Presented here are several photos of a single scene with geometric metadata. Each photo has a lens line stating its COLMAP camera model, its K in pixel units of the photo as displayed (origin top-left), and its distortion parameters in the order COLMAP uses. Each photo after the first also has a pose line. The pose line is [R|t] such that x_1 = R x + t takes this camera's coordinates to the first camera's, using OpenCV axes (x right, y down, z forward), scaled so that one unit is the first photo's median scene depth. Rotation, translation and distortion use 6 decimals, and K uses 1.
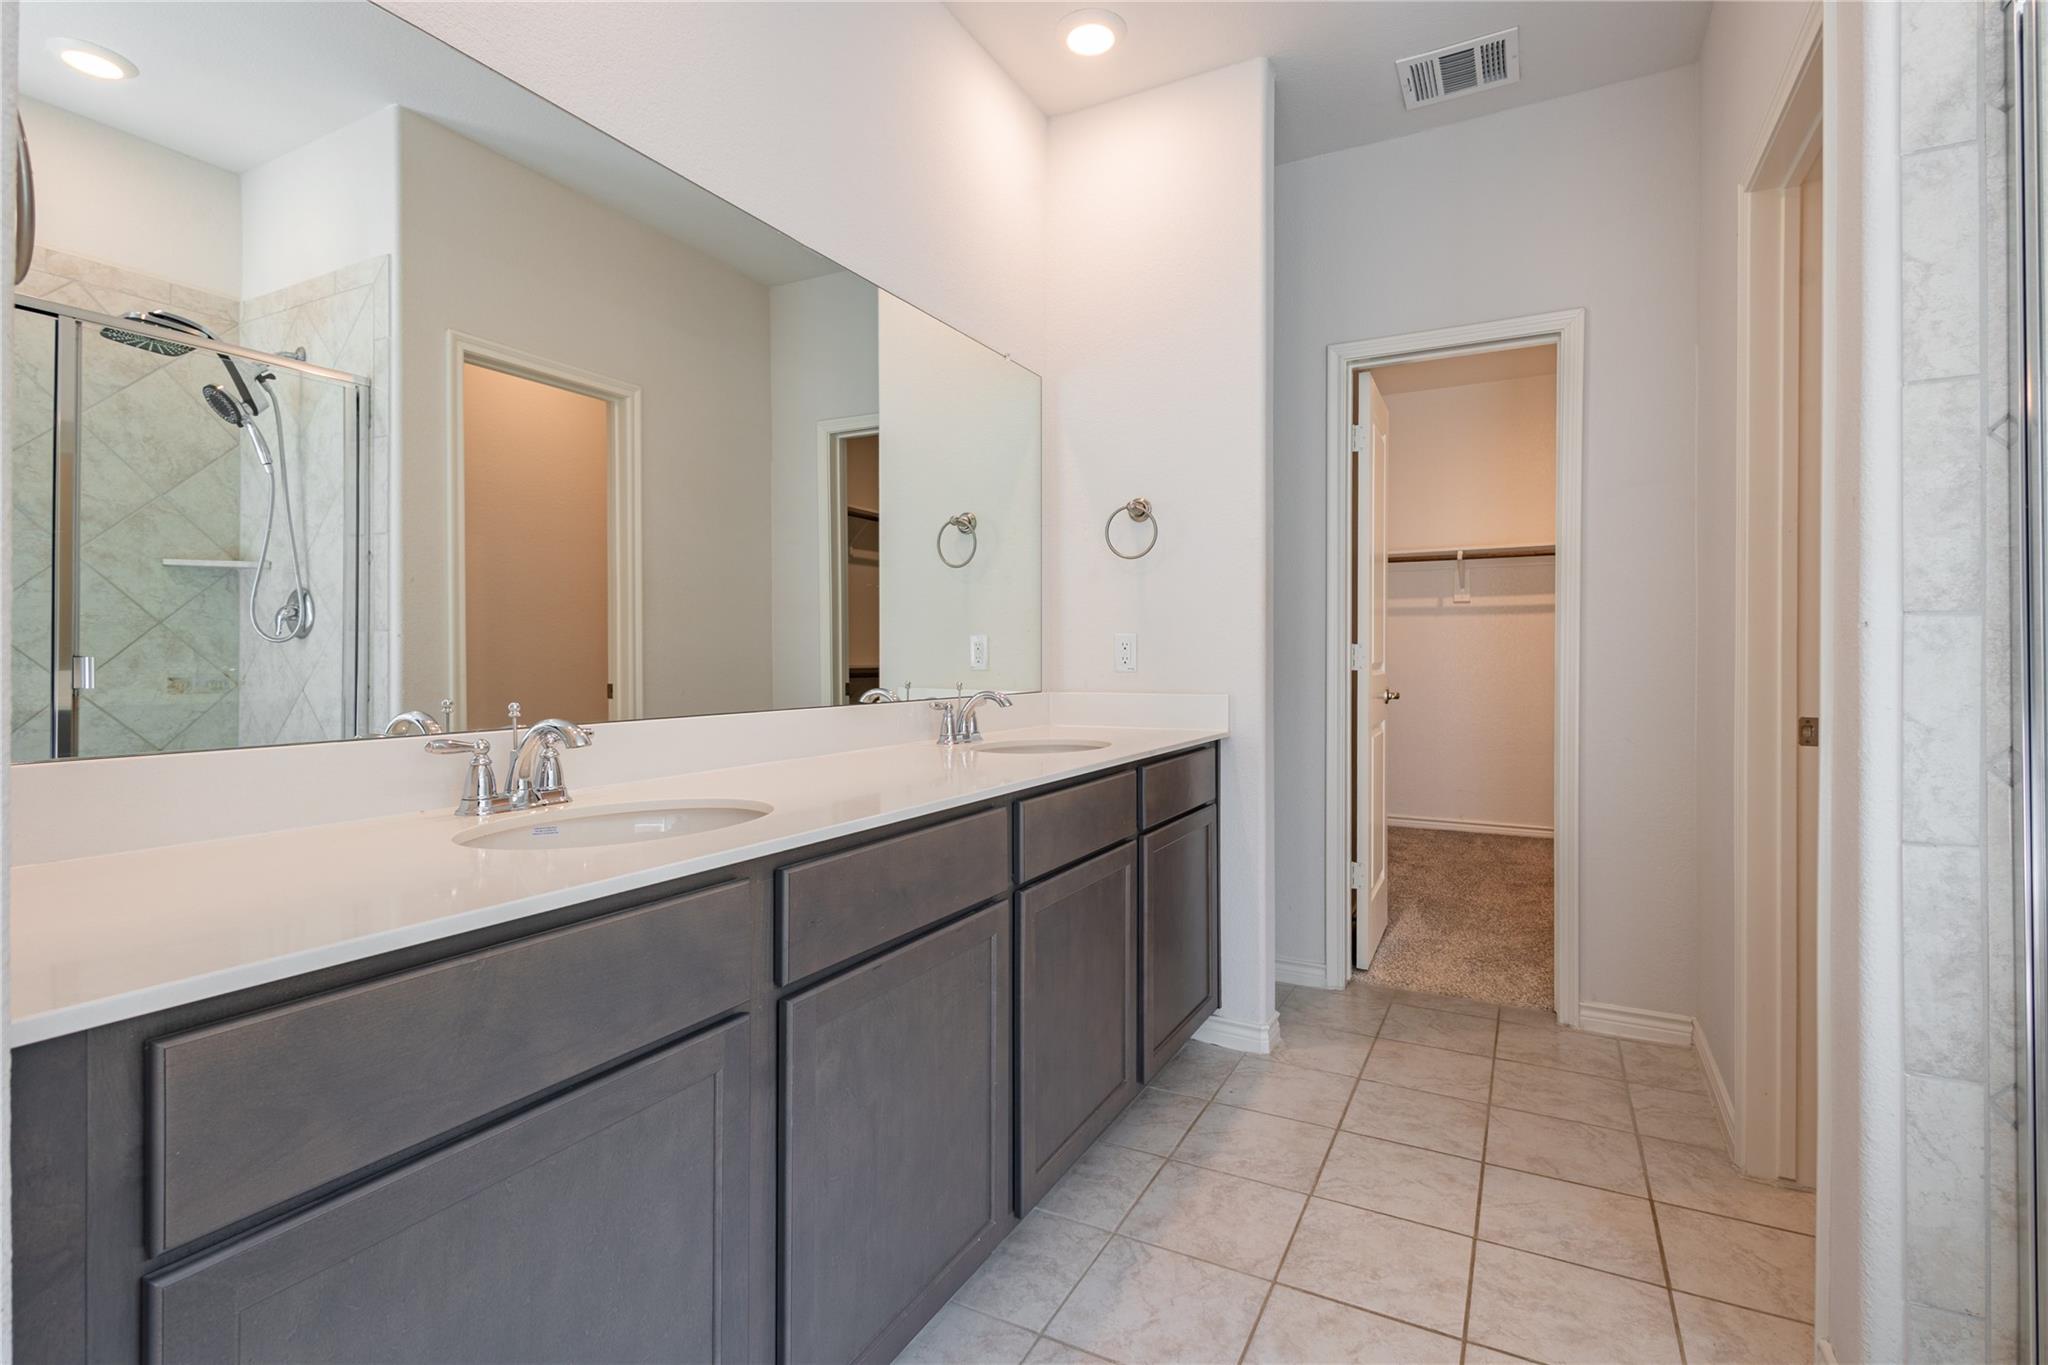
lens RADIAL K [[957.2, 0, 1020.1], [0, 957.2, 654.2], [0, 0, 1]] dist [0.014560, -0.005723]
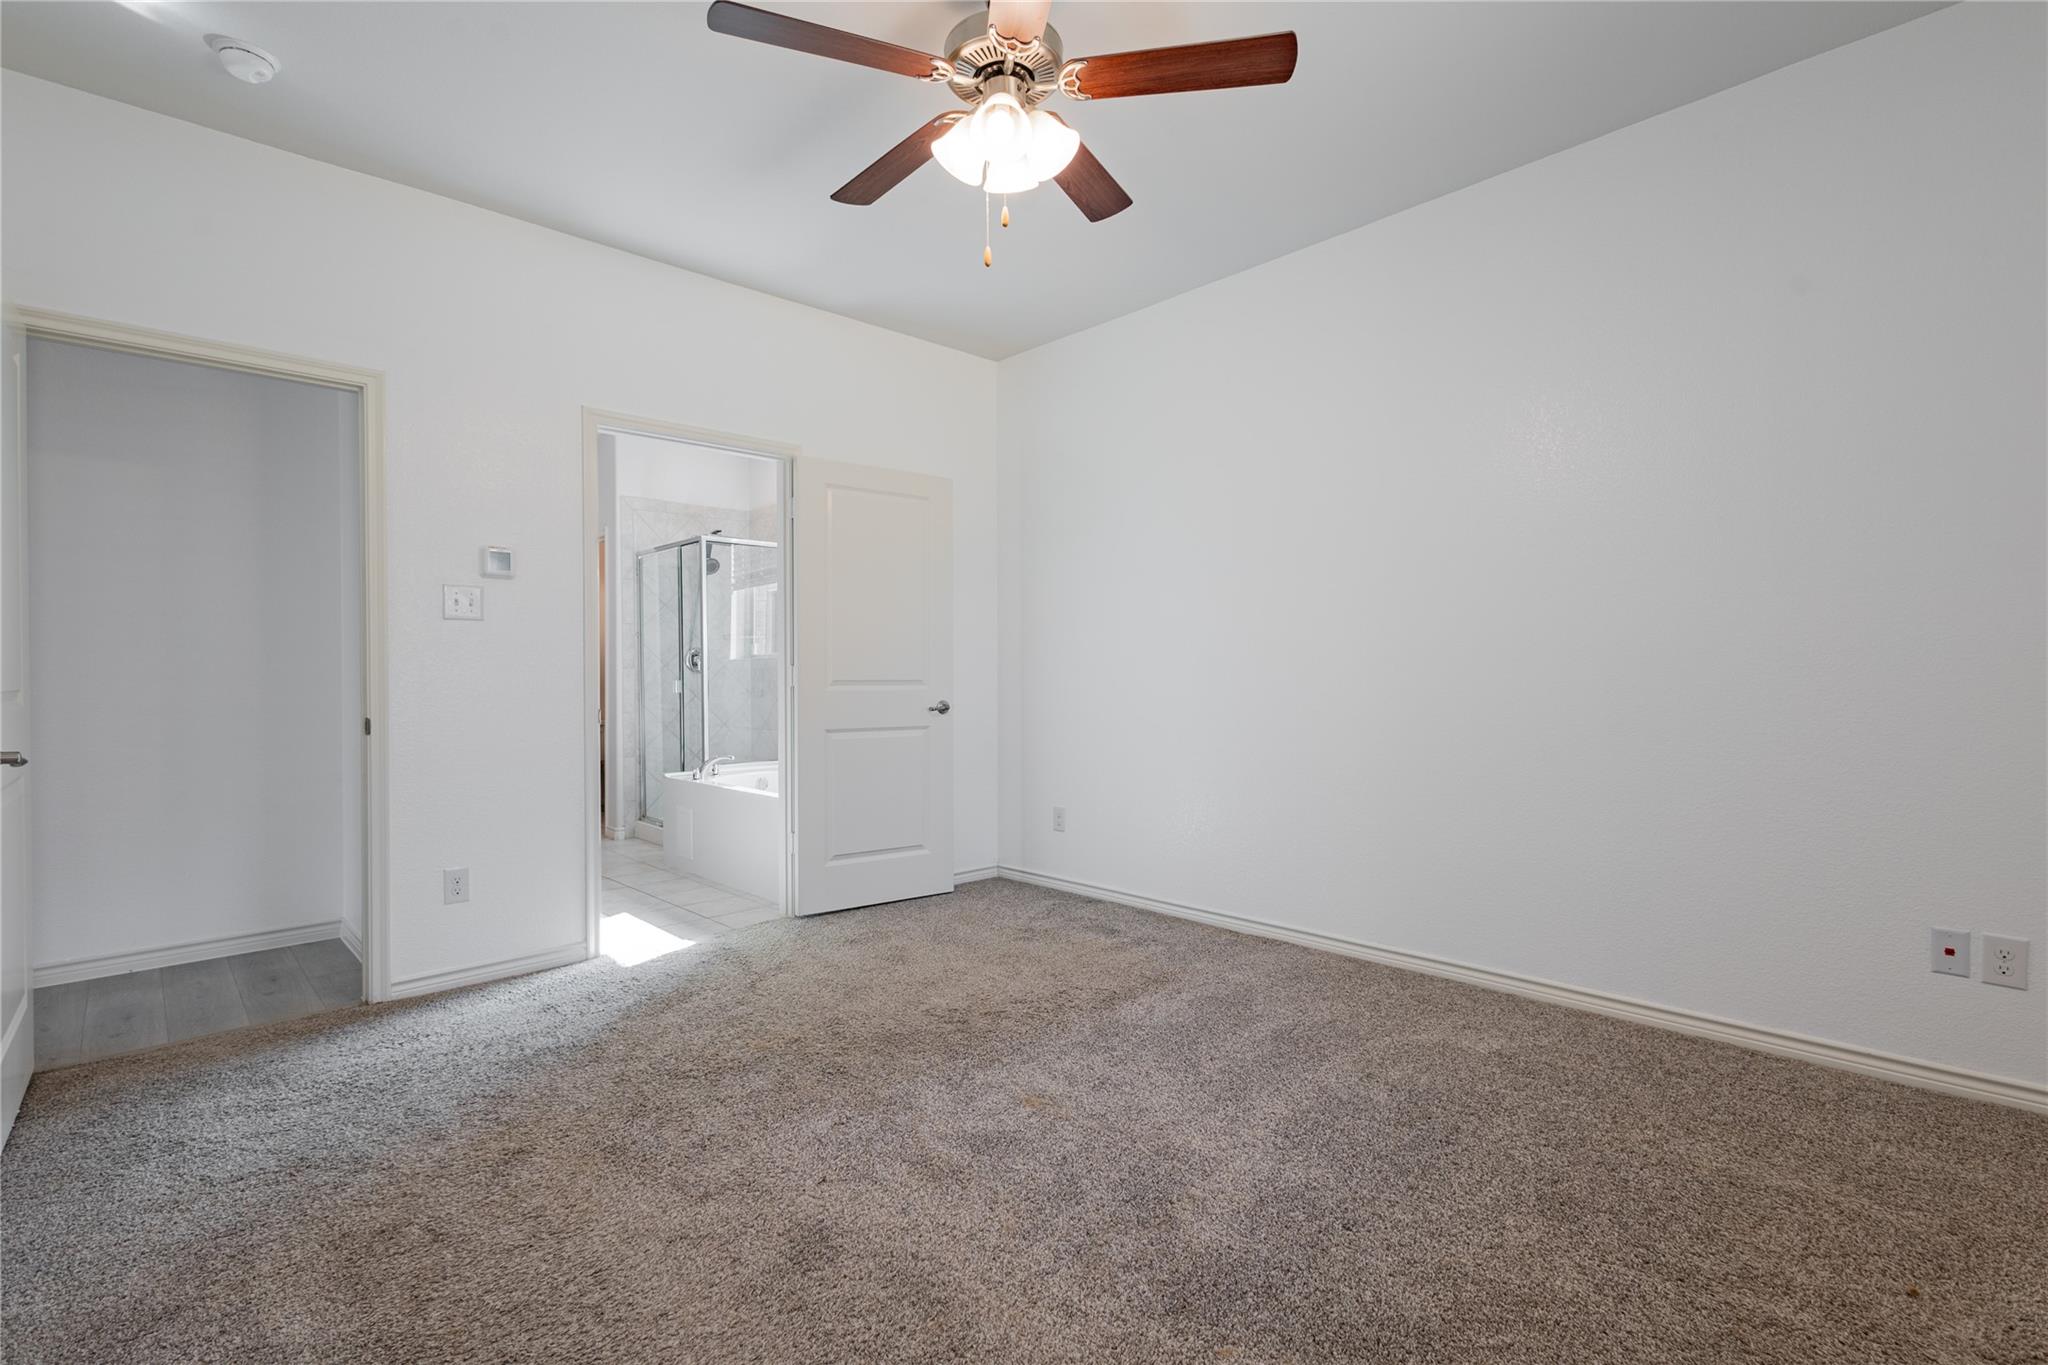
lens RADIAL K [[938.4, 0, 1024.0], [0, 938.4, 682.5], [0, 0, 1]] dist [0.015597, -0.010029]
pose [[0.321401, -0.009697, 0.946893, -1.725157], [0.002972, 0.999953, 0.009231, -0.002969], [-0.946938, -0.000153, 0.321415, -1.444481]]
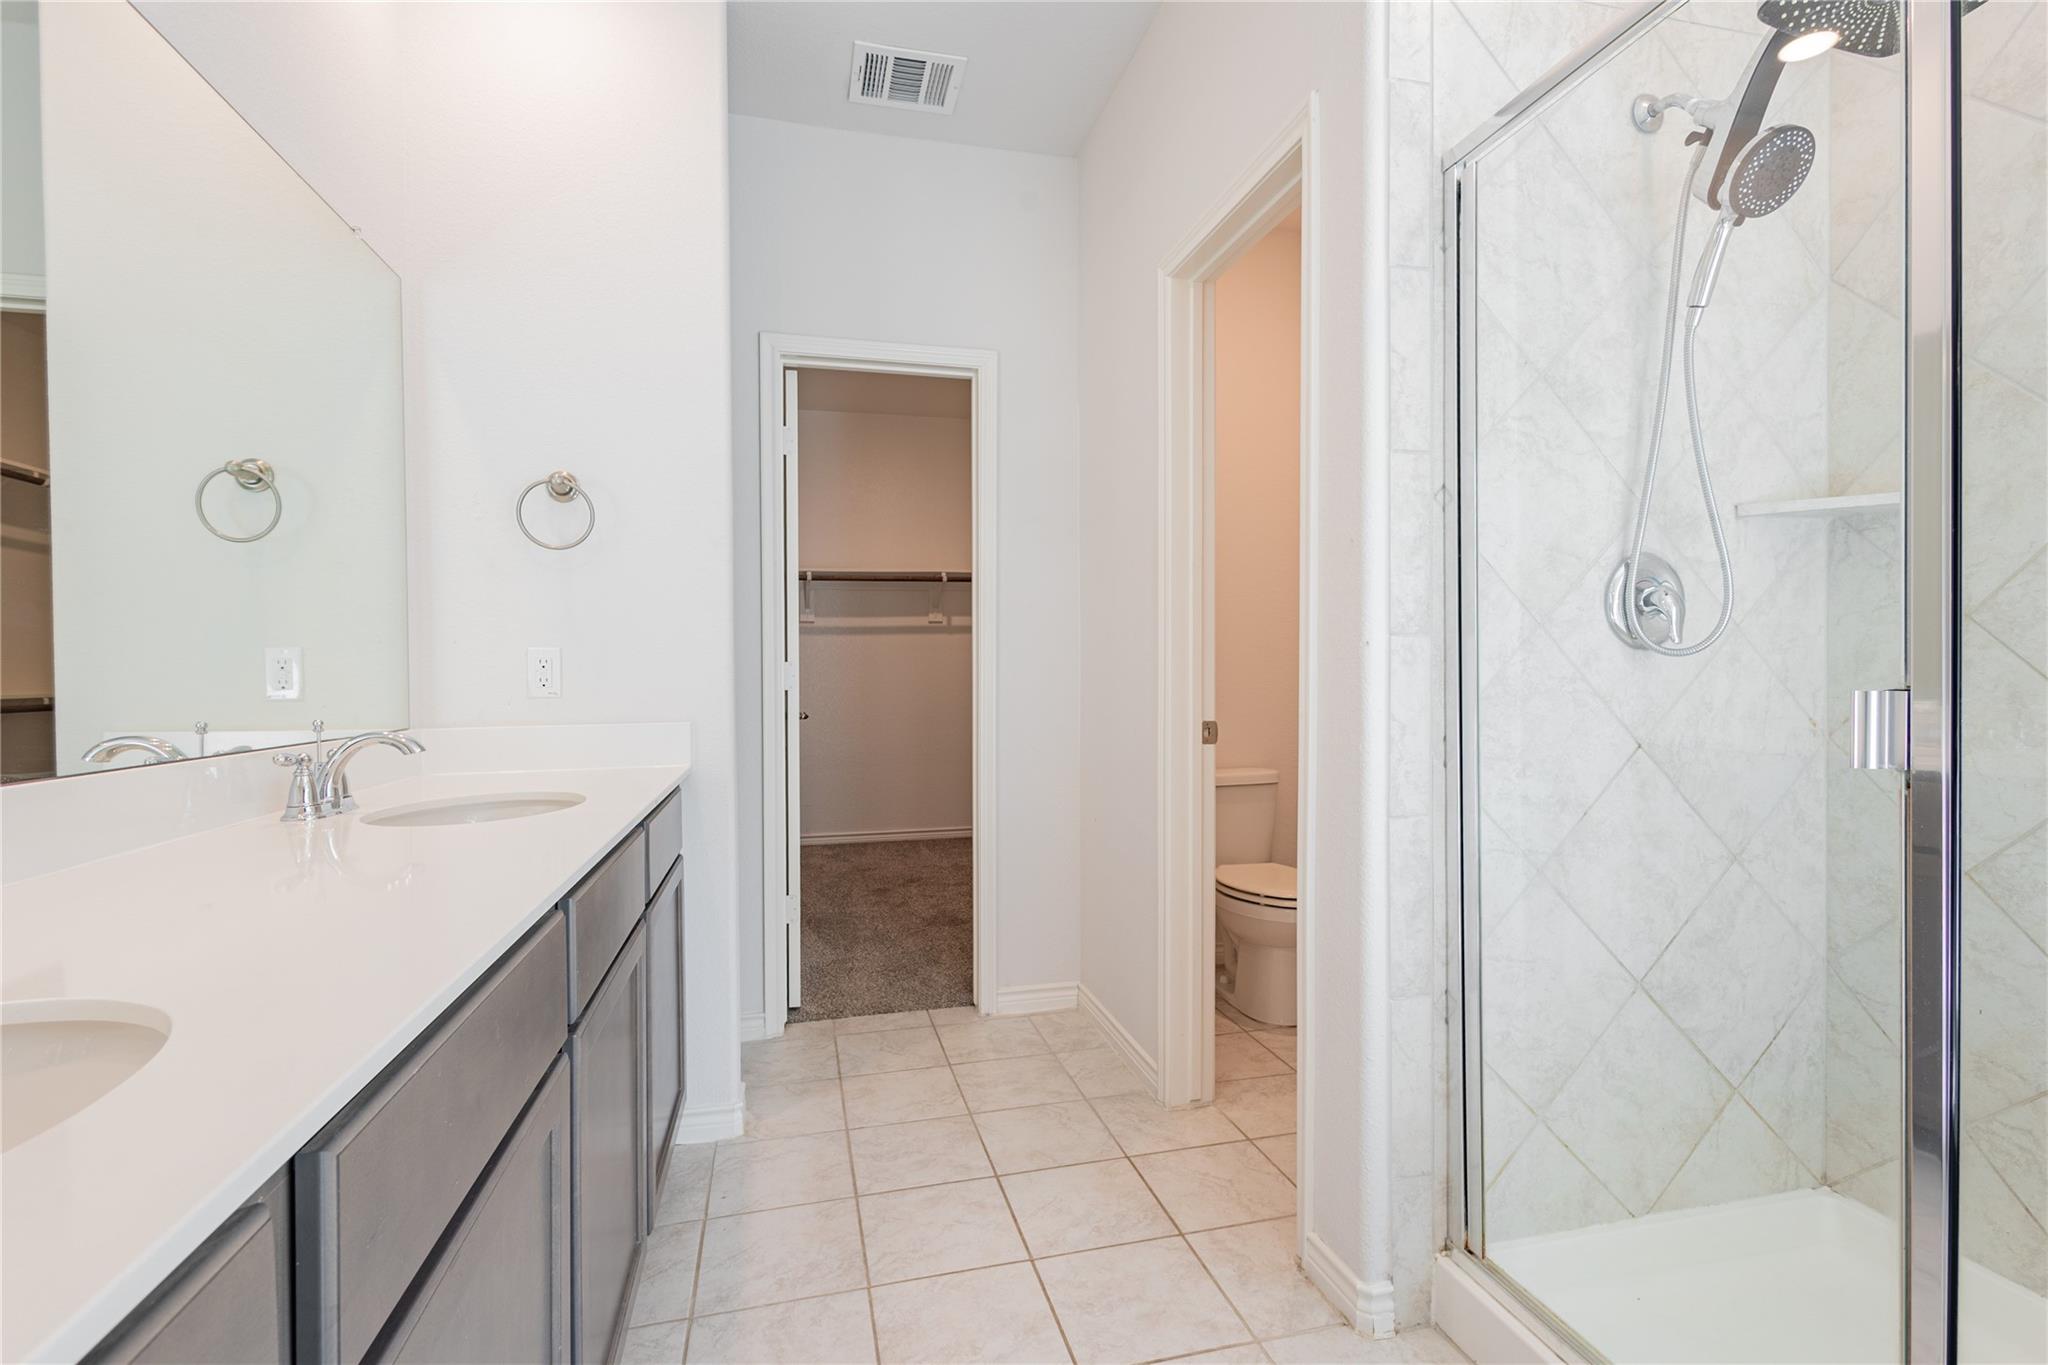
lens RADIAL K [[959.7, 0, 1030.1], [0, 959.7, 685.7], [0, 0, 1]] dist [0.010442, 0.000244]
pose [[0.738970, -0.015436, 0.673562, -0.148285], [0.007618, 0.999865, 0.014556, 0.001109], [-0.673696, -0.005625, 0.738987, 0.215894]]
